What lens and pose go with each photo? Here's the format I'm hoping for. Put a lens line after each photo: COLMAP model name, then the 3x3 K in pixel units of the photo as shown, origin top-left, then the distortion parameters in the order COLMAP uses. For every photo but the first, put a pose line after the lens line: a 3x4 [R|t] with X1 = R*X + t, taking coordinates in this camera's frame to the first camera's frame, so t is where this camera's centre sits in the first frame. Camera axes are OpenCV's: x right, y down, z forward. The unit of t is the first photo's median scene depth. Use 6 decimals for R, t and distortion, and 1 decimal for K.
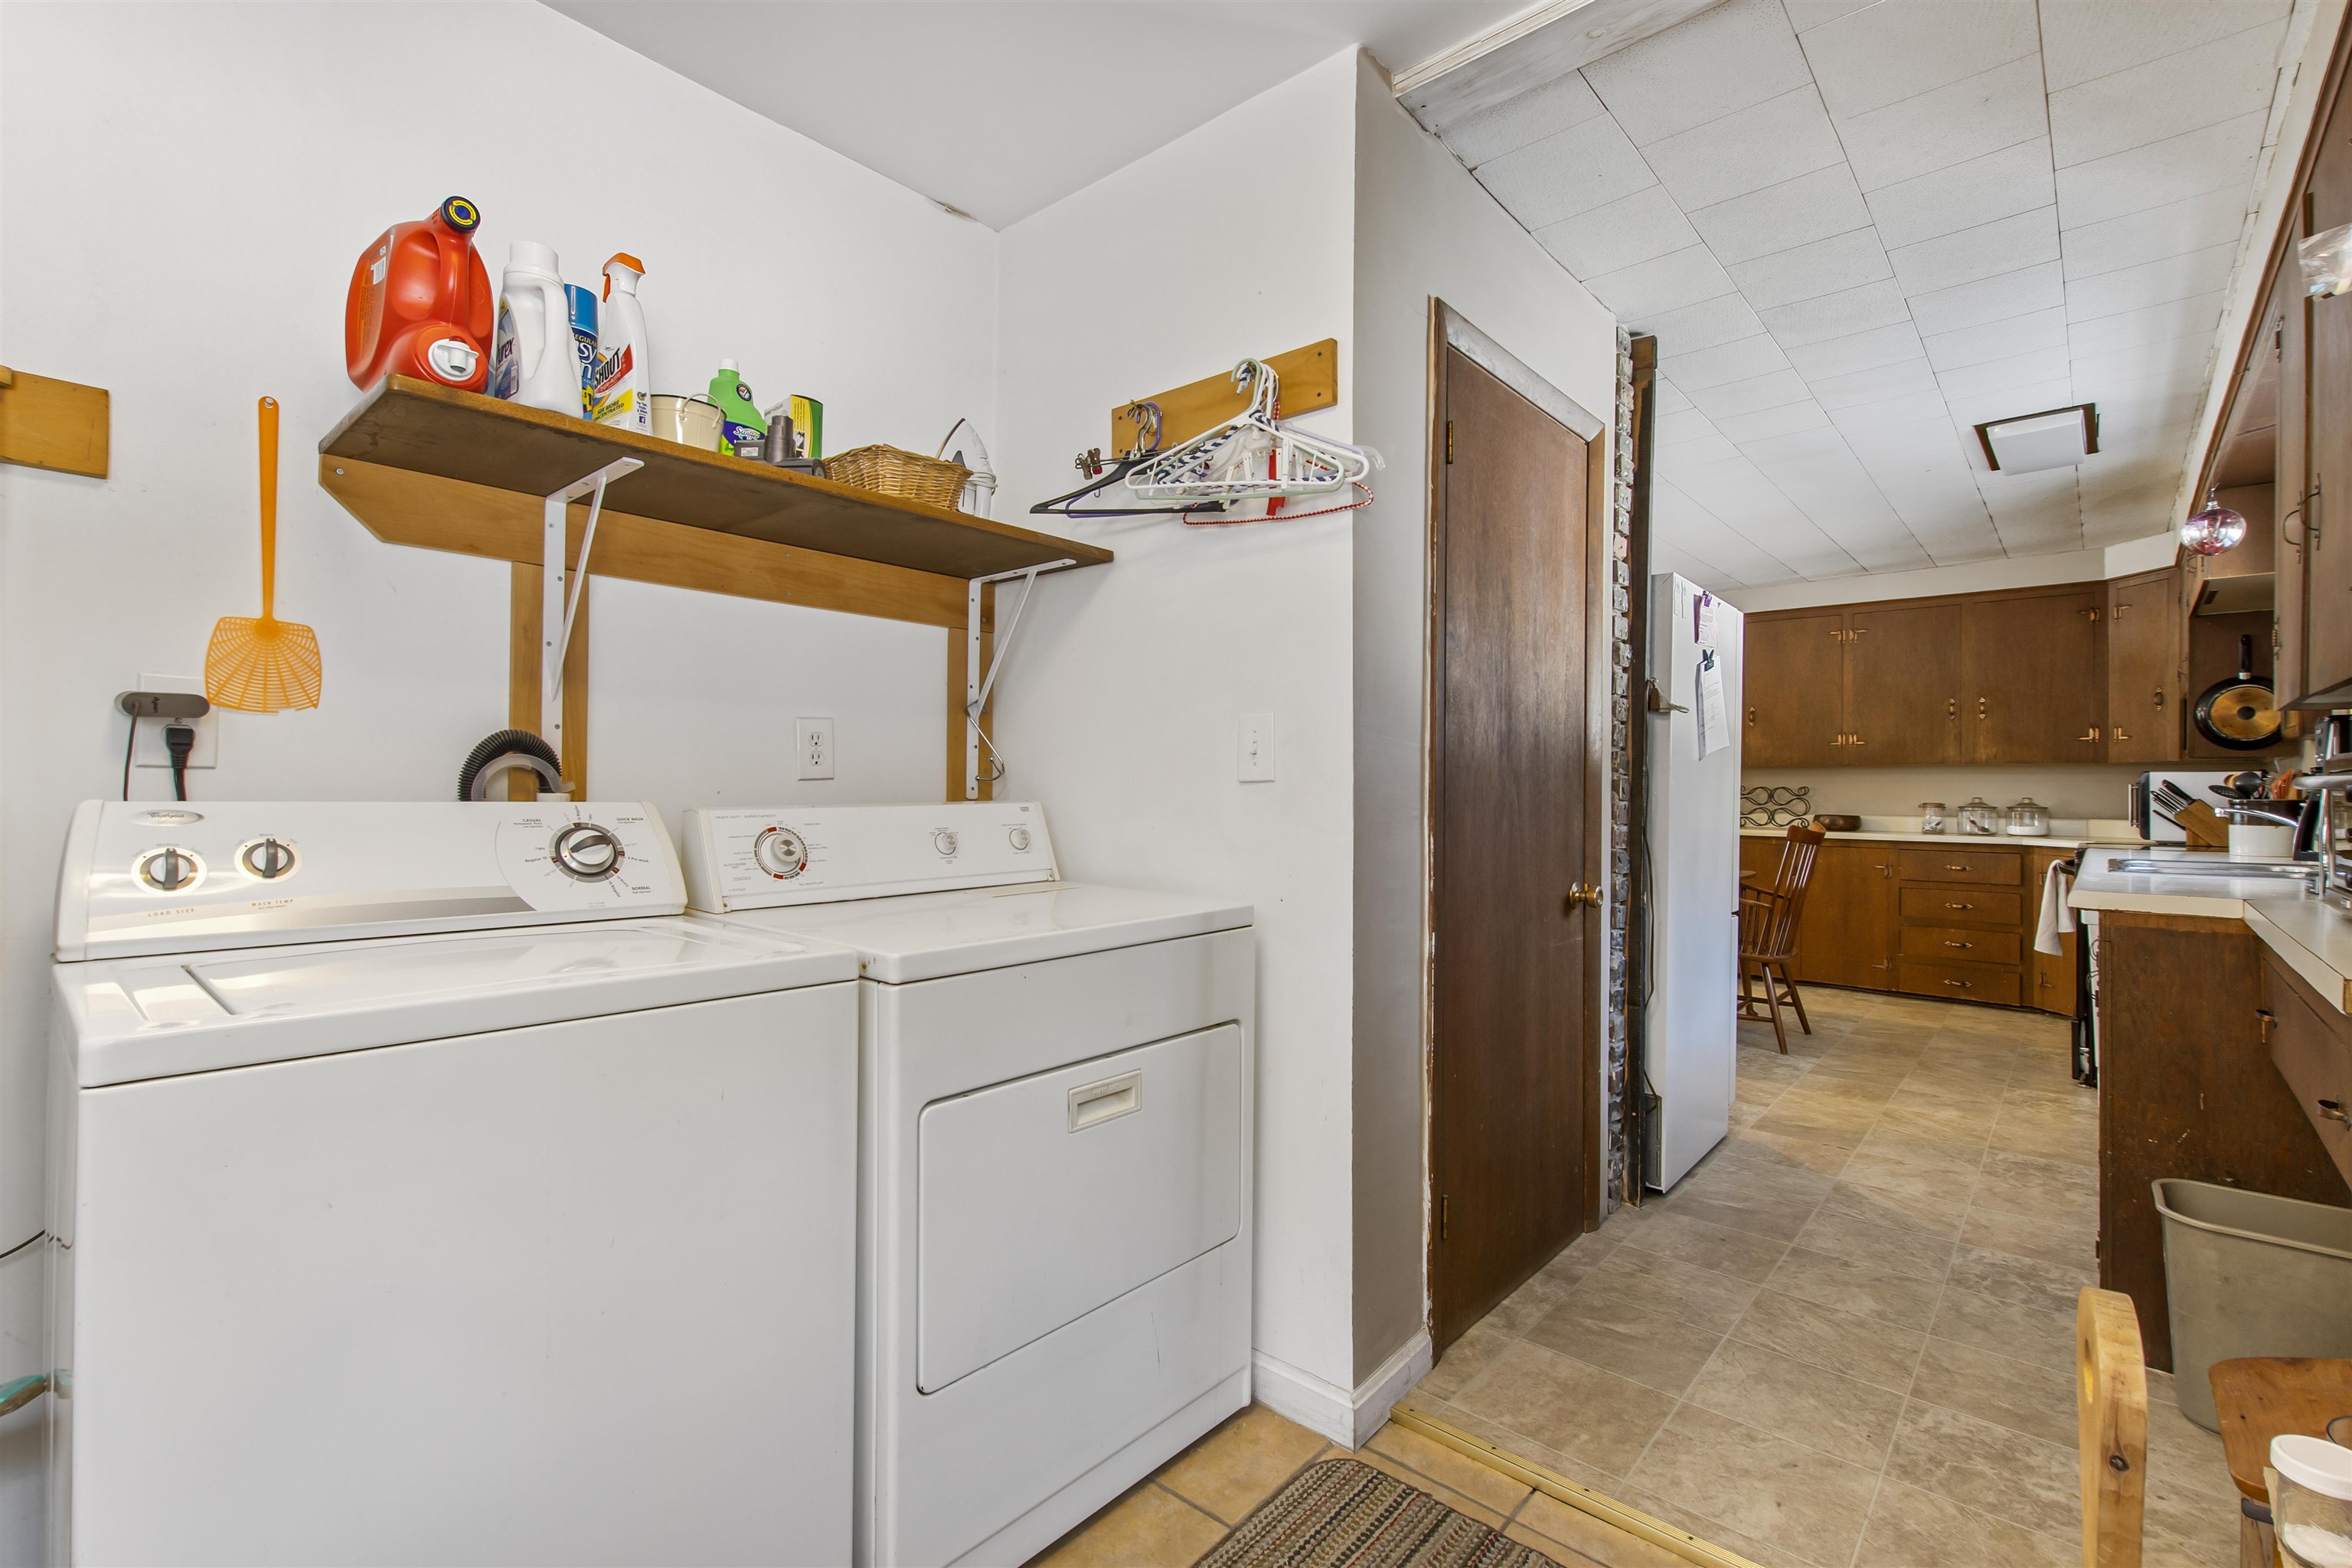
lens RADIAL K [[1050.3, 0, 1163.8], [0, 1050.3, 782.8], [0, 0, 1]] dist [-0.001246, -0.000430]
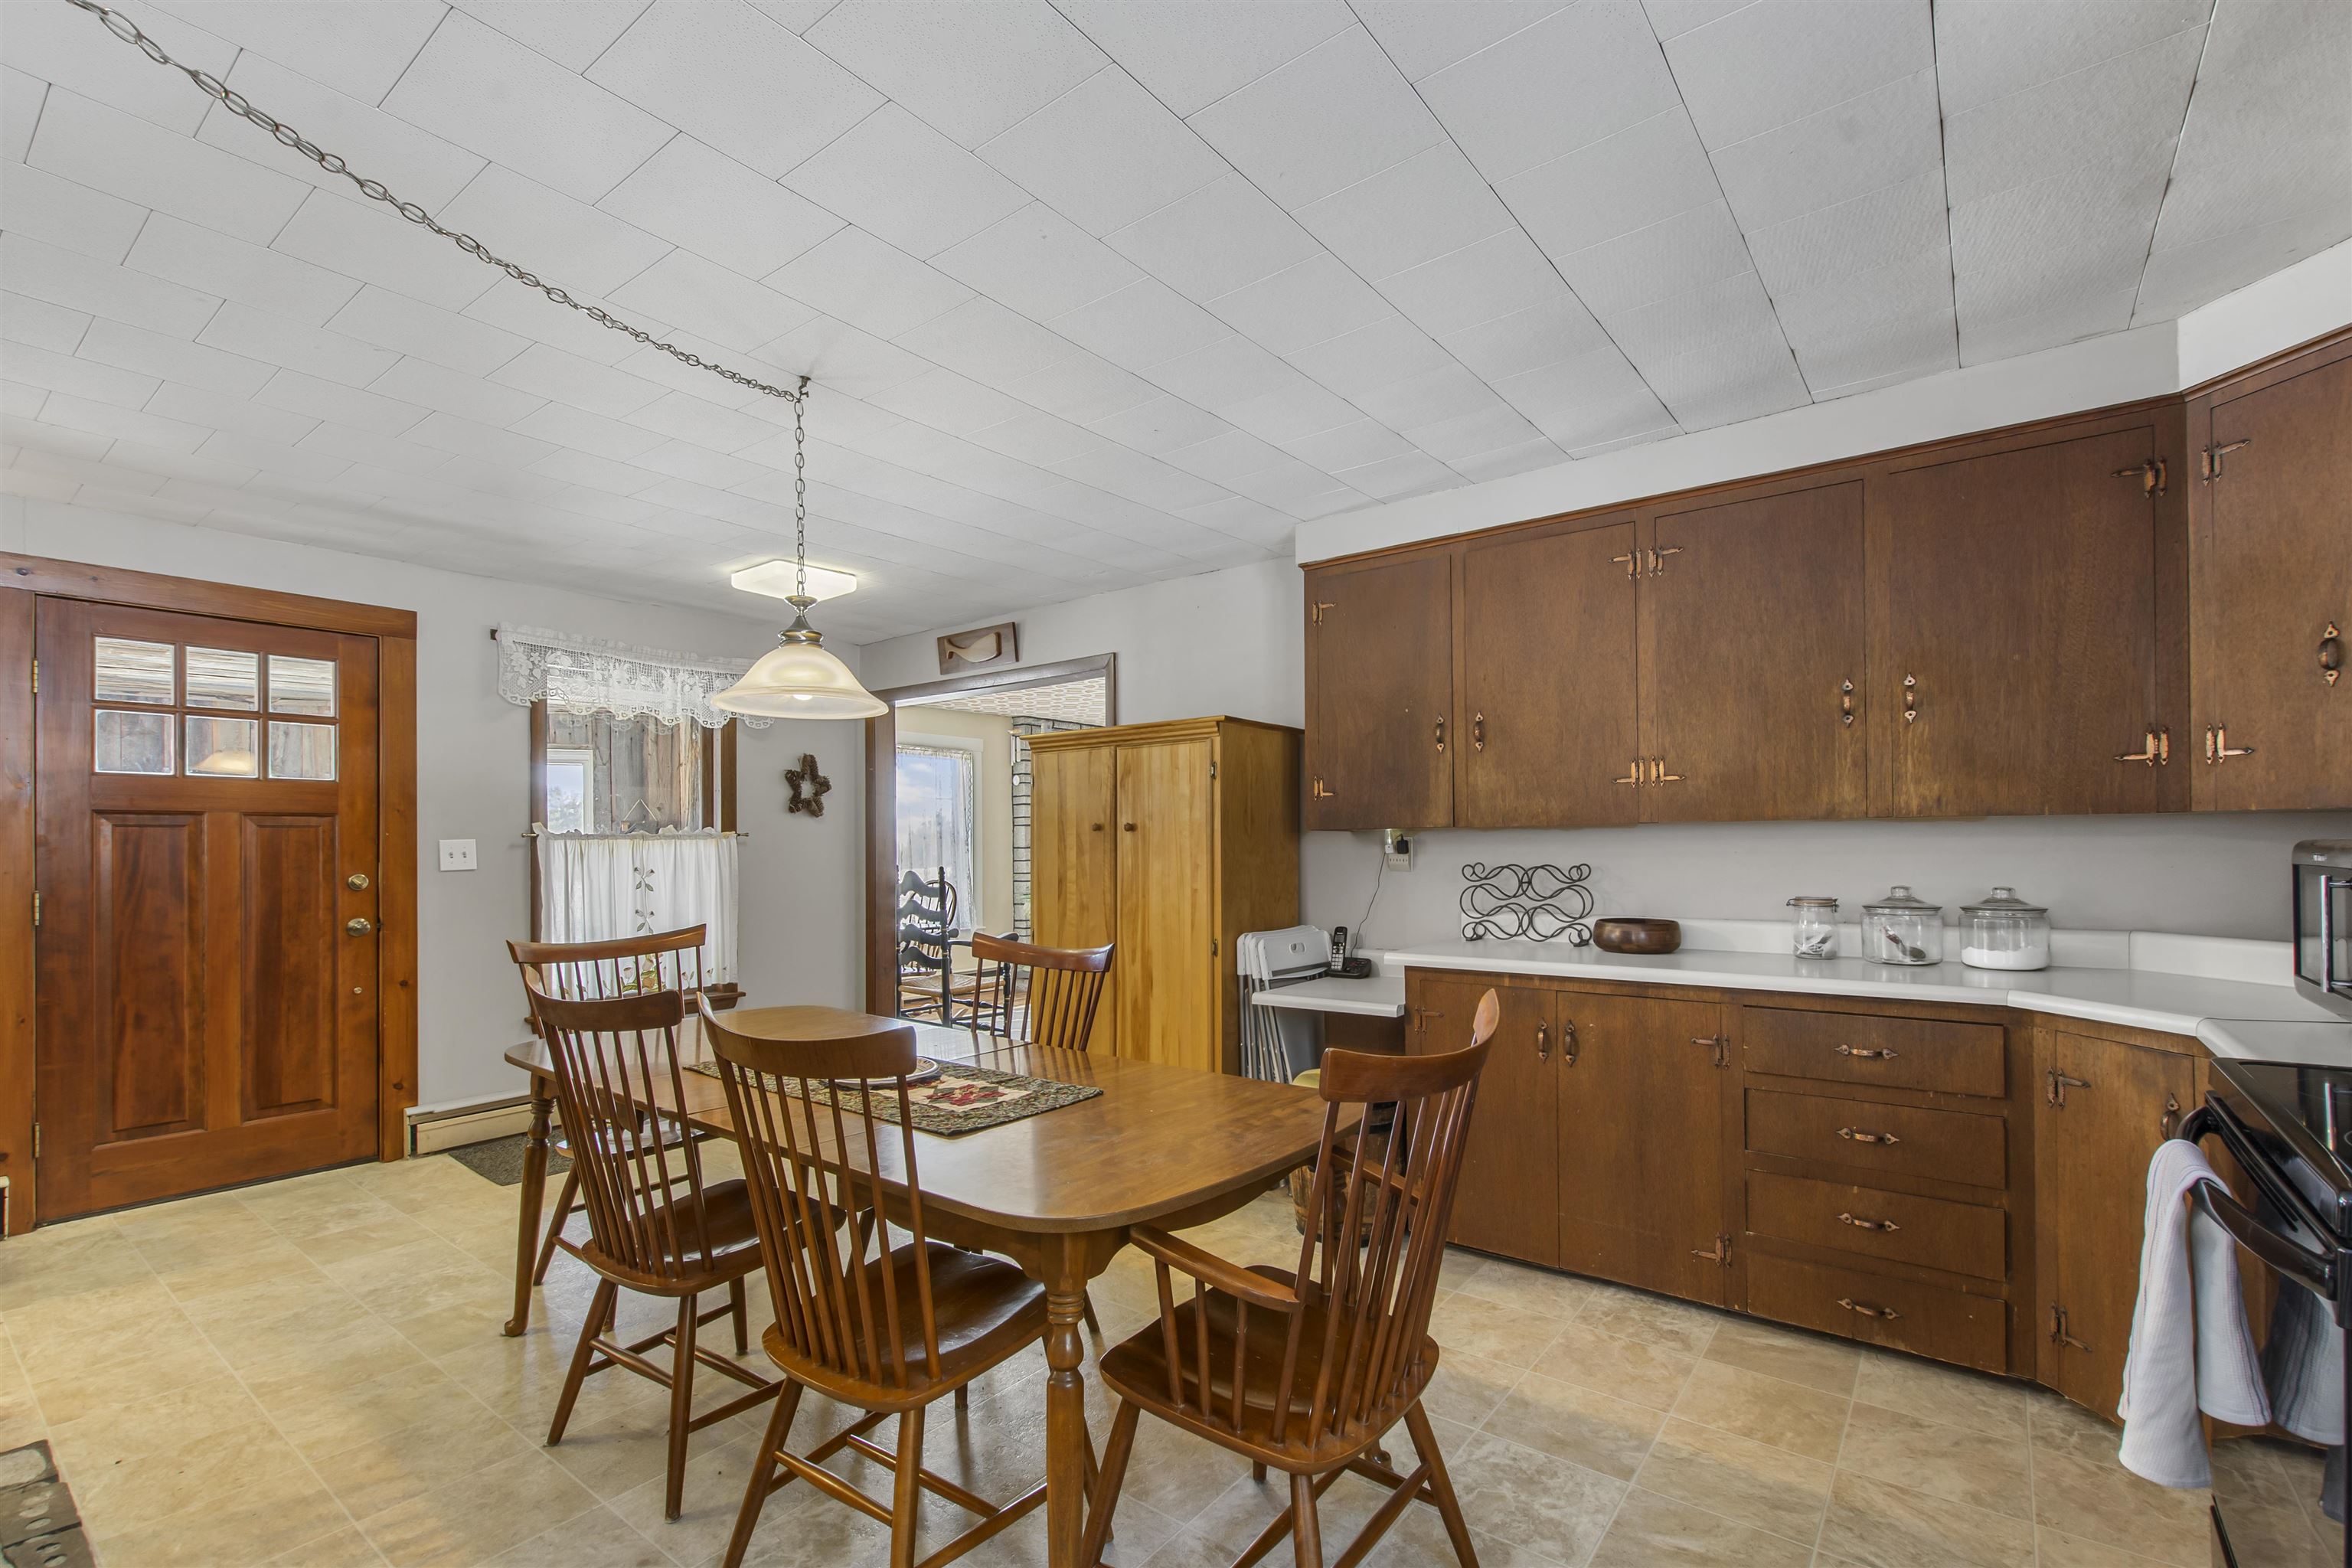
lens RADIAL K [[1050.3, 0, 1162.0], [0, 1050.3, 845.4], [0, 0, 1]] dist [-0.001246, -0.000430]
pose [[0.998010, -0.021106, 0.059420, 0.410554], [0.020604, 0.999747, 0.009036, -0.016270], [-0.059596, -0.007794, 0.998192, 0.542281]]
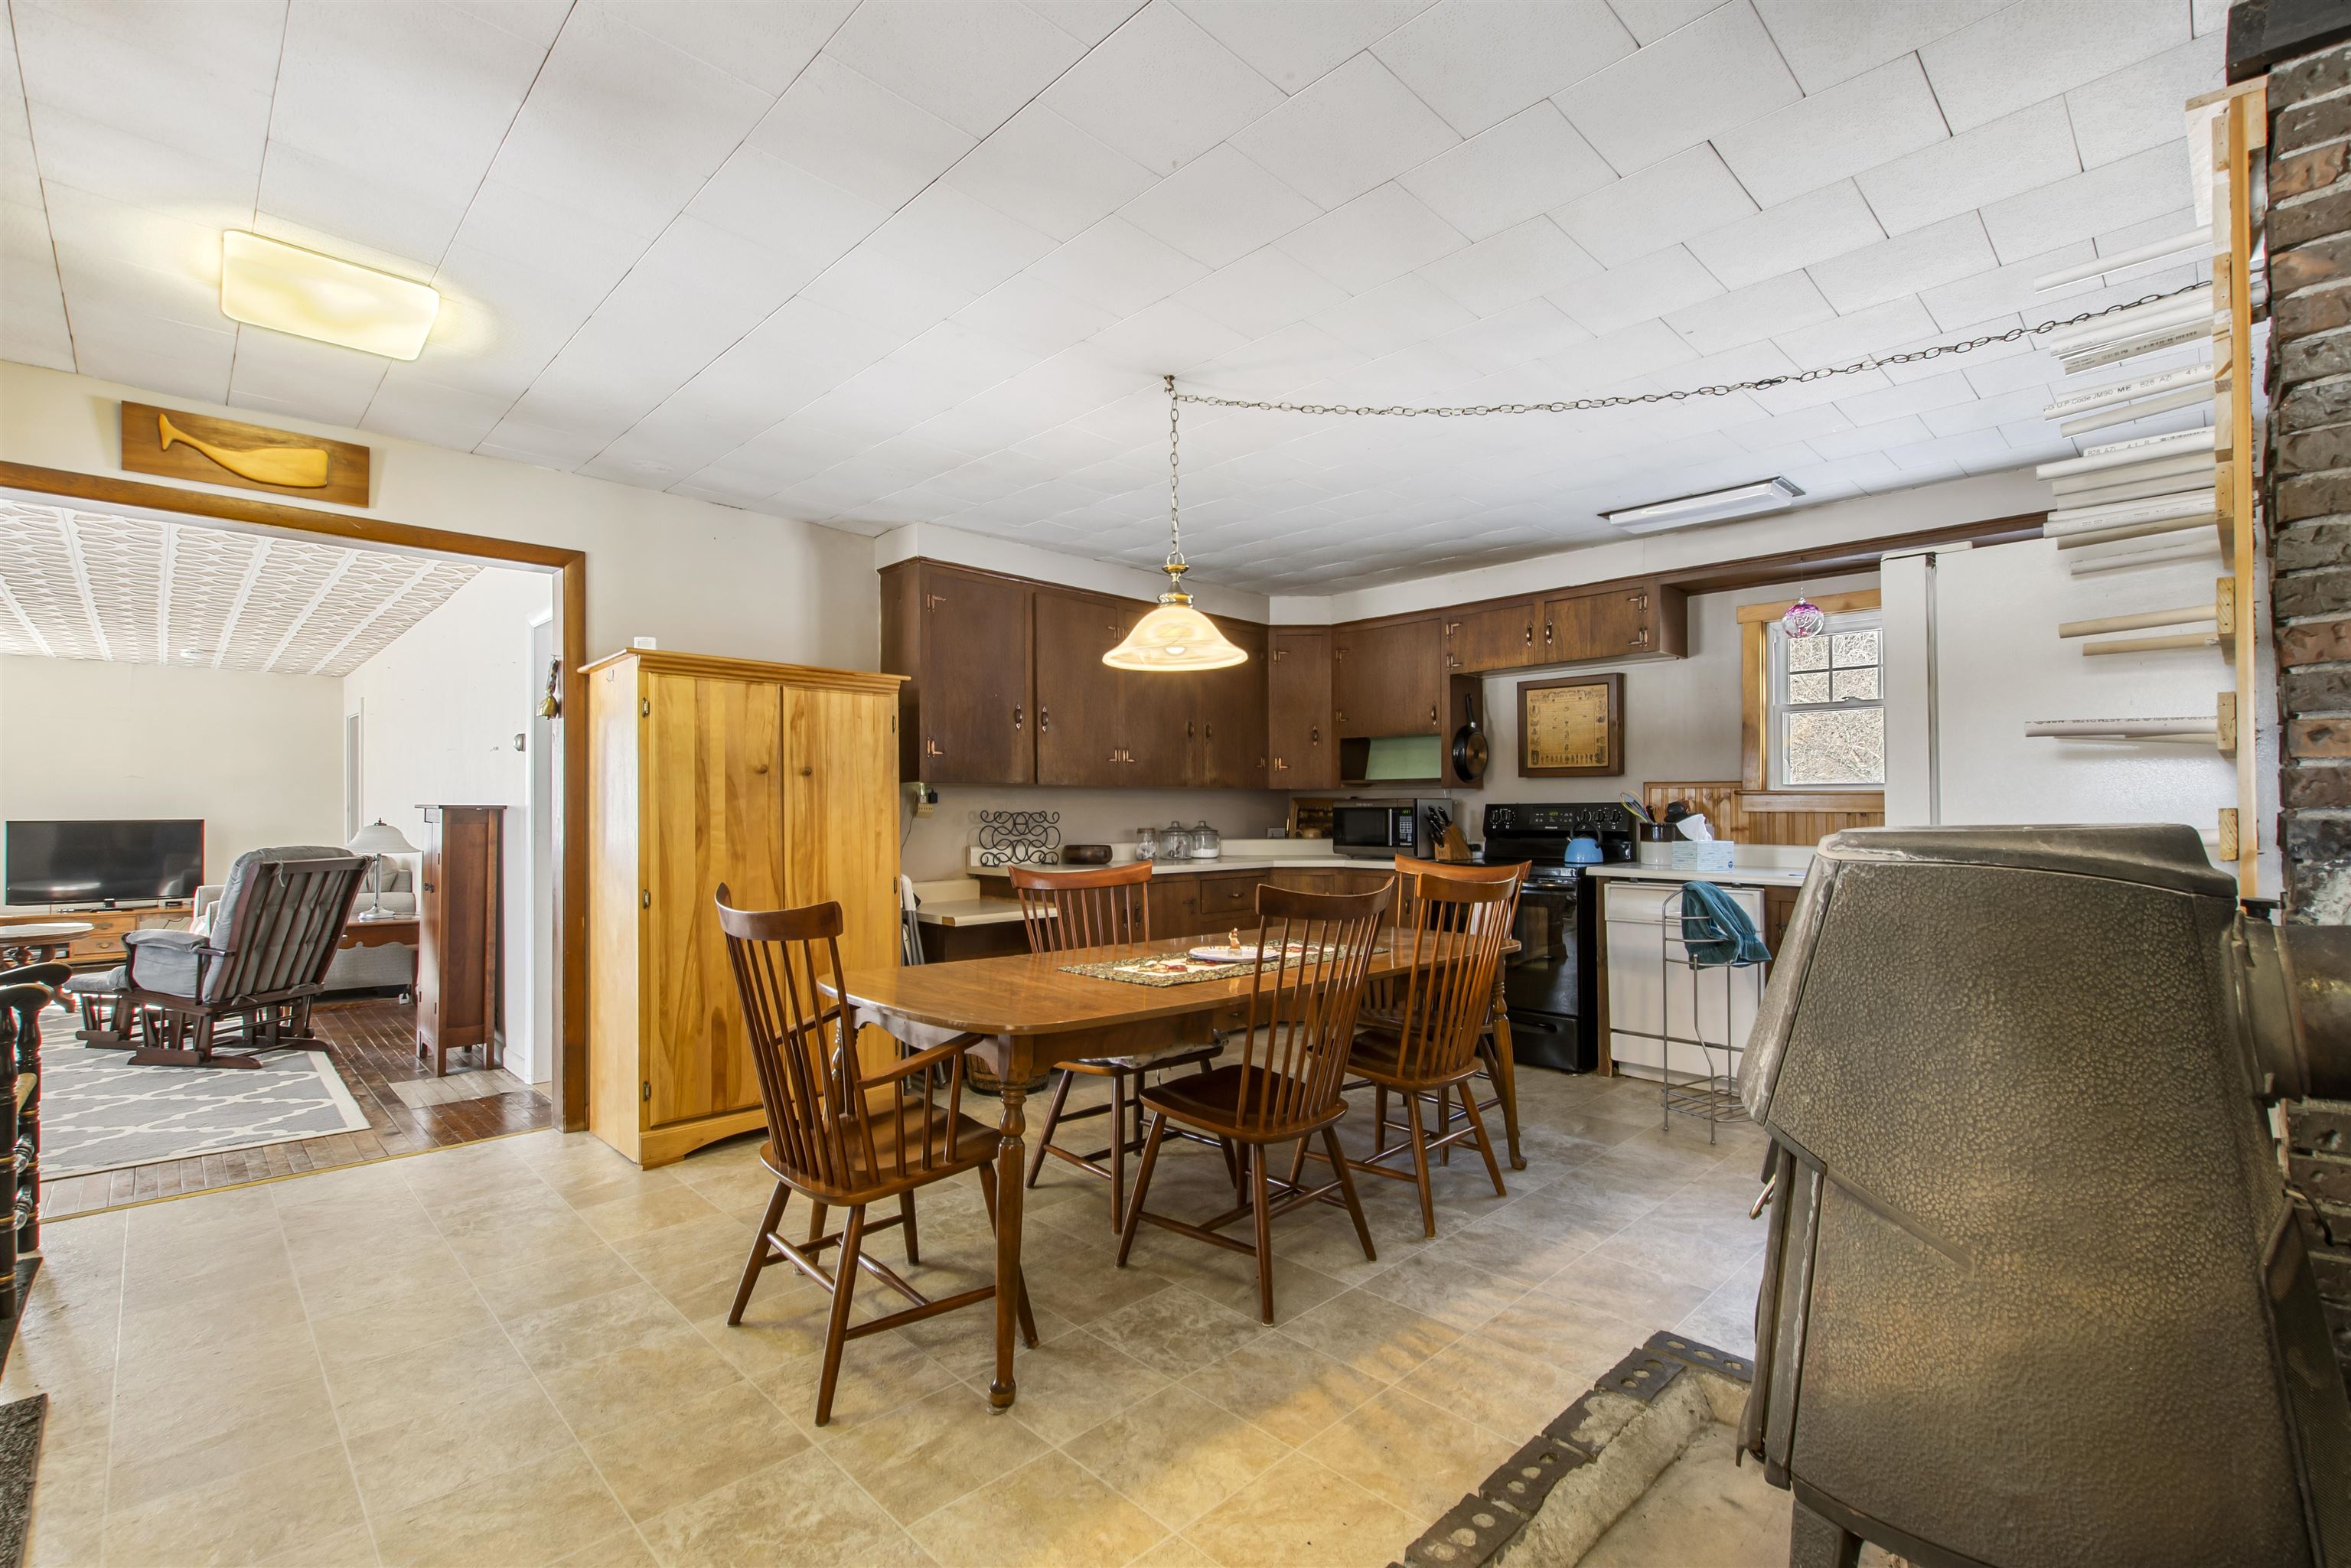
lens RADIAL K [[1049.9, 0, 1157.2], [0, 1049.9, 792.6], [0, 0, 1]] dist [-0.001246, -0.000430]
pose [[0.079482, 0.009036, 0.996795, -0.204528], [-0.002598, 0.999957, -0.008858, -0.003922], [-0.996833, -0.001886, 0.079502, 0.944345]]
